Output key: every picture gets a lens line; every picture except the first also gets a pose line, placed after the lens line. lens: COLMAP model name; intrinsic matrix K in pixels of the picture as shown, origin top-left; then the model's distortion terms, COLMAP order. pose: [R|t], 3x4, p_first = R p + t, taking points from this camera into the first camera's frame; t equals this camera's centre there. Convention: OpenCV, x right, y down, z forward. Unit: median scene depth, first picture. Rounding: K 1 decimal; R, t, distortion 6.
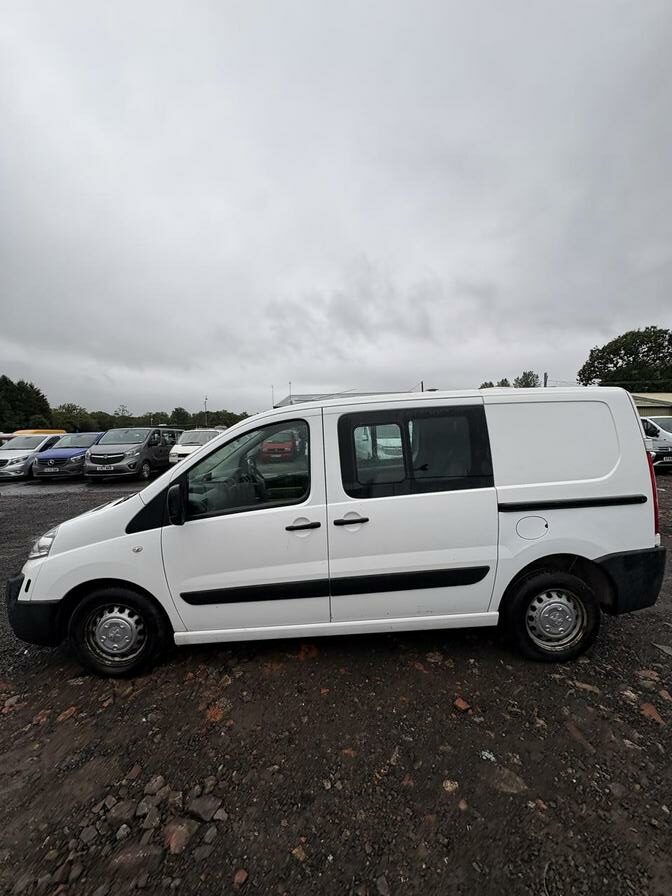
lens RADIAL K [[359.0, 0, 335.9], [0, 359.0, 450.0], [0, 0, 1]] dist [-0.001991, -0.000181]
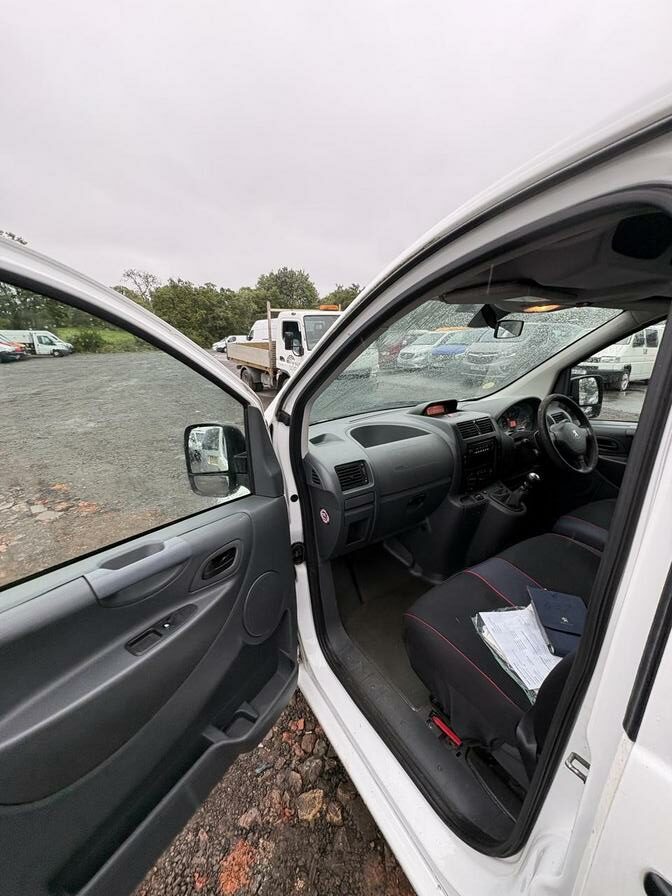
lens RADIAL K [[356.8, 0, 336.0], [0, 356.8, 448.0], [0, 0, 1]] dist [0.000878, 0.000052]
pose [[0.512172, 0.270443, -0.815193, 0.001749], [-0.041179, 0.955773, 0.291209, -0.006257], [0.857895, -0.115581, 0.500657, 0.147473]]
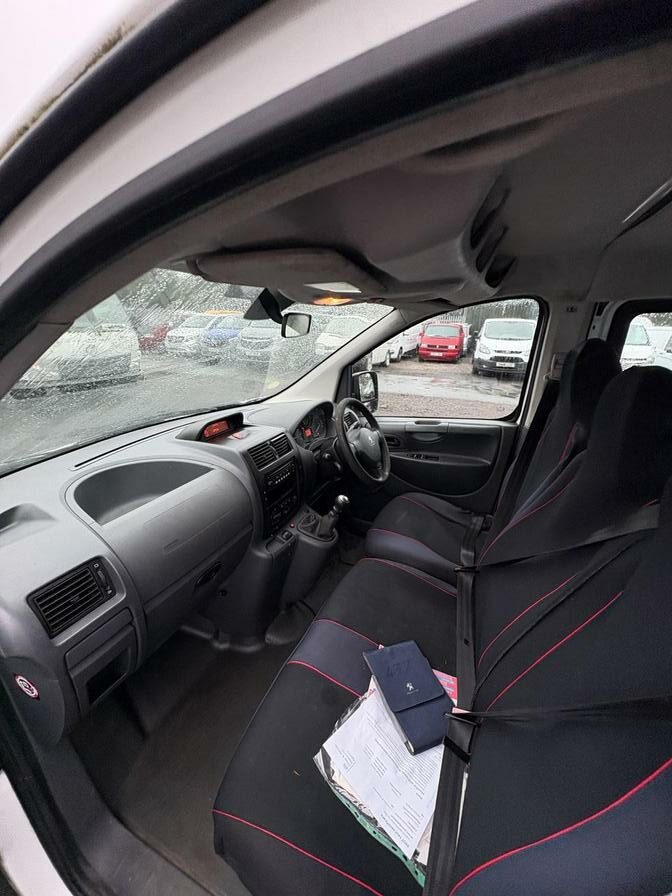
lens RADIAL K [[359.0, 0, 335.9], [0, 359.0, 450.0], [0, 0, 1]] dist [-0.001991, -0.000181]
pose [[0.901639, 0.194641, -0.386216, -0.014609], [-0.076172, 0.950513, 0.301202, -0.008382], [0.425729, -0.242156, 0.871846, 0.165426]]
